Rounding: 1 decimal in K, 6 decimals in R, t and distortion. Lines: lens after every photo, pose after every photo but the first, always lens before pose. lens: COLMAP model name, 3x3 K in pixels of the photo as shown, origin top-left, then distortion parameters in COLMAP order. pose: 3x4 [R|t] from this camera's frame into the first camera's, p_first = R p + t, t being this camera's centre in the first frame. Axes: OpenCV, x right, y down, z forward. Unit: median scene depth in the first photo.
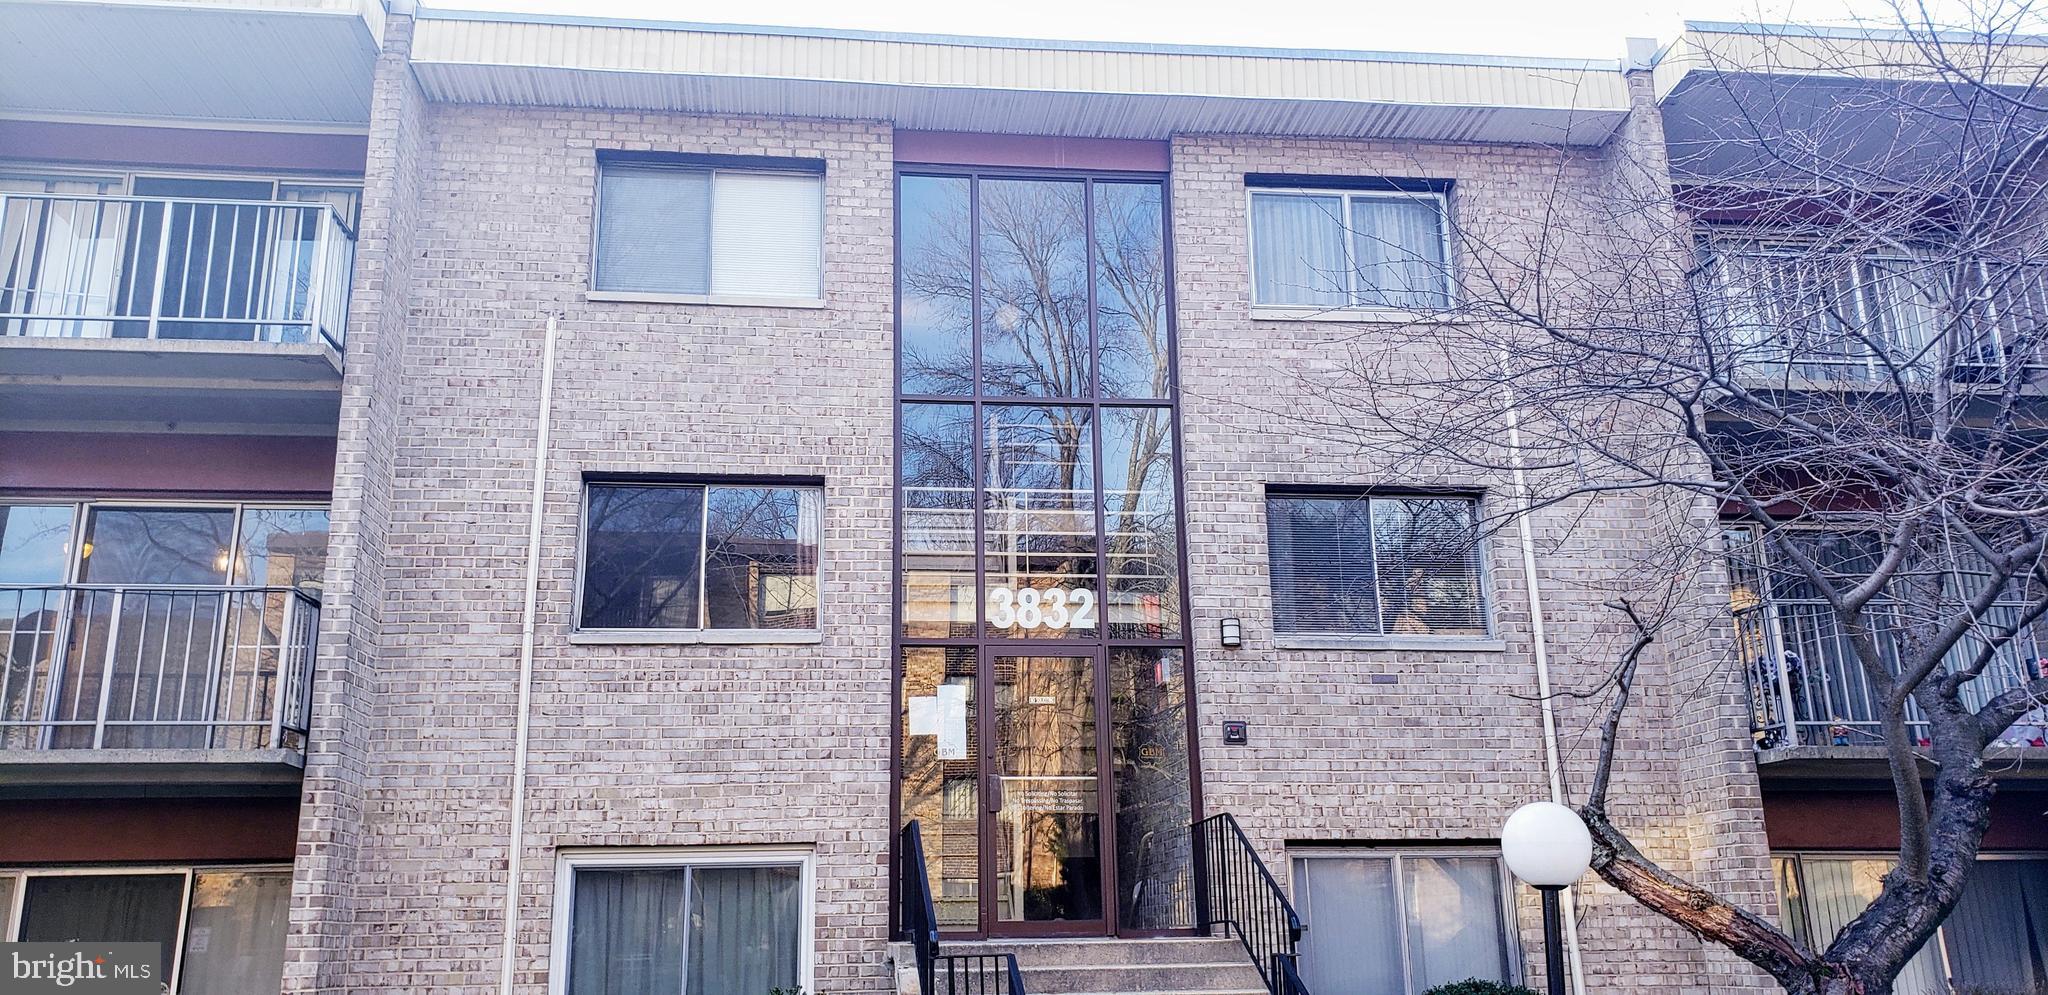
lens RADIAL K [[1559.9, 0, 1024.0], [0, 1559.9, 497.5], [0, 0, 1]] dist [0.037199, 0.001127]
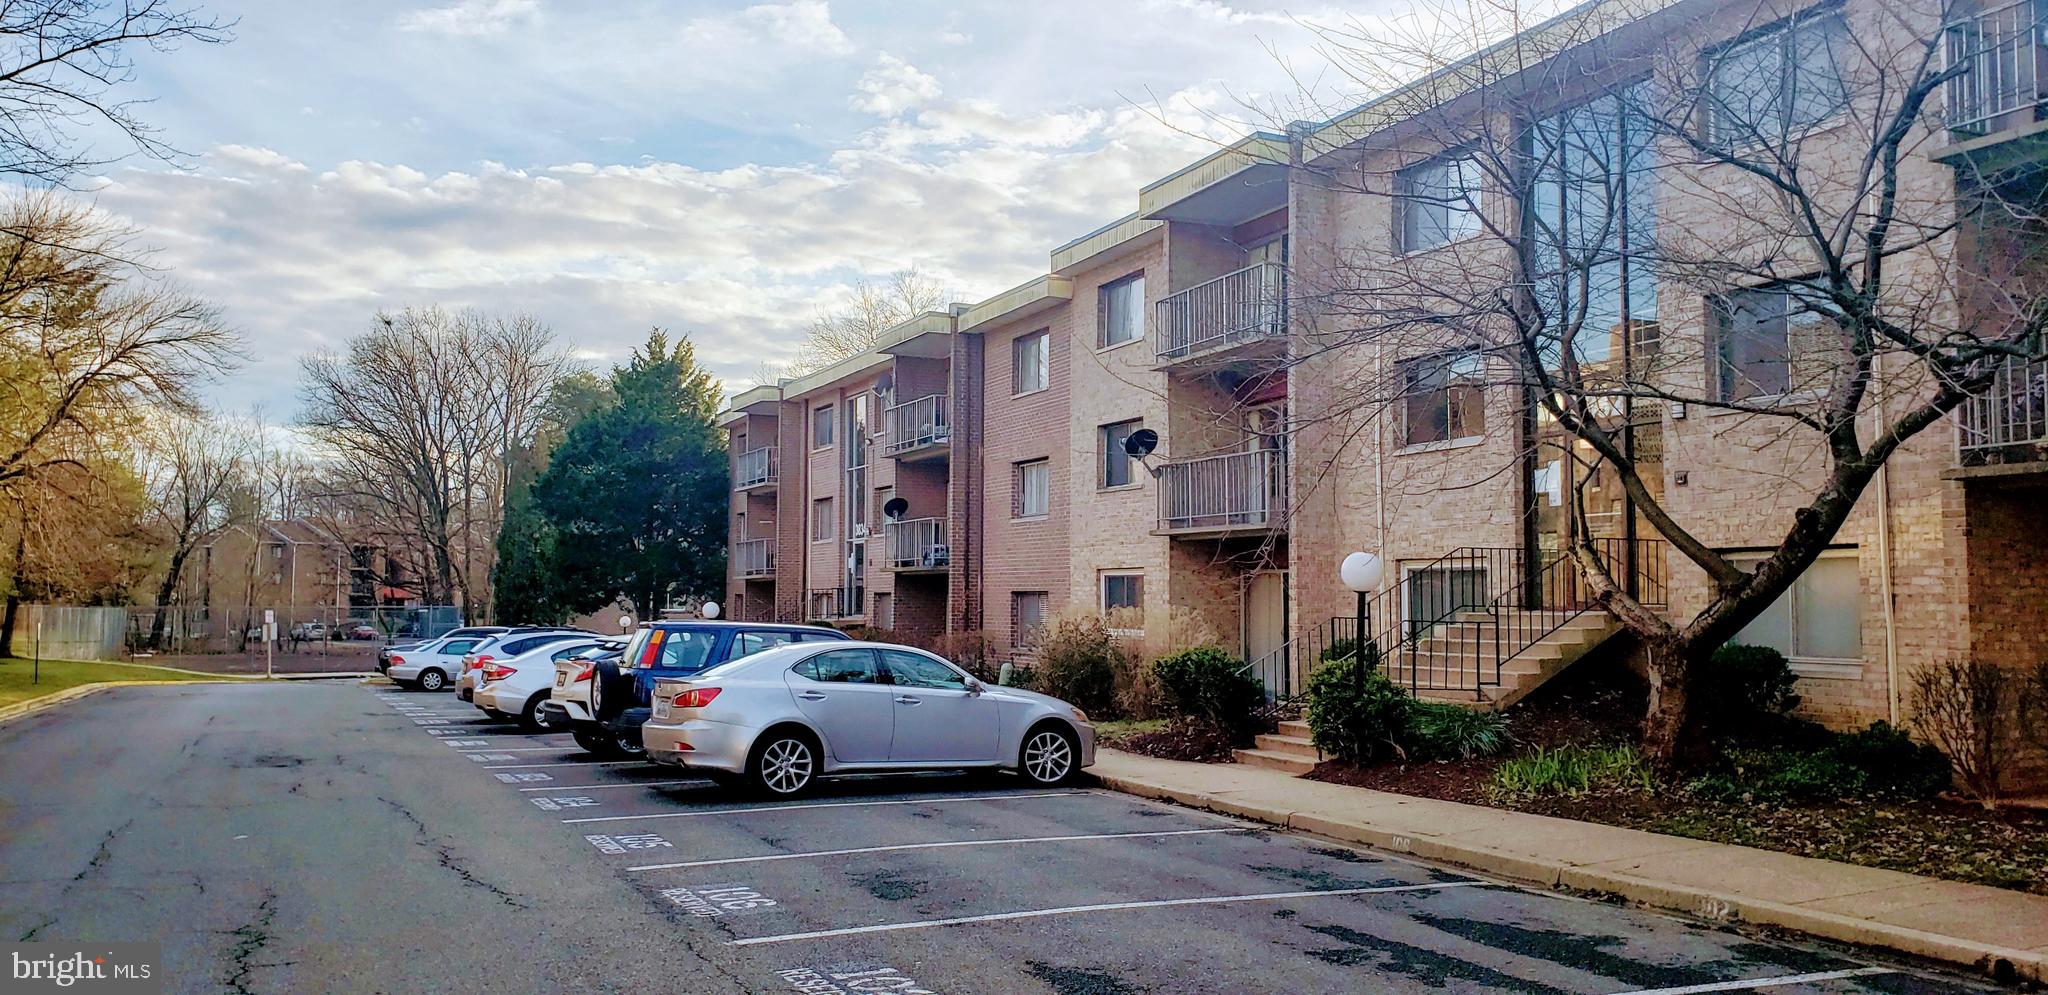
lens RADIAL K [[1559.9, 0, 1024.0], [0, 1559.9, 497.5], [0, 0, 1]] dist [0.037199, 0.001127]
pose [[0.281261, -0.045195, -0.958567, 1.387432], [0.256043, 0.966213, 0.029572, -0.033683], [0.924843, -0.253752, 0.283330, 0.007928]]
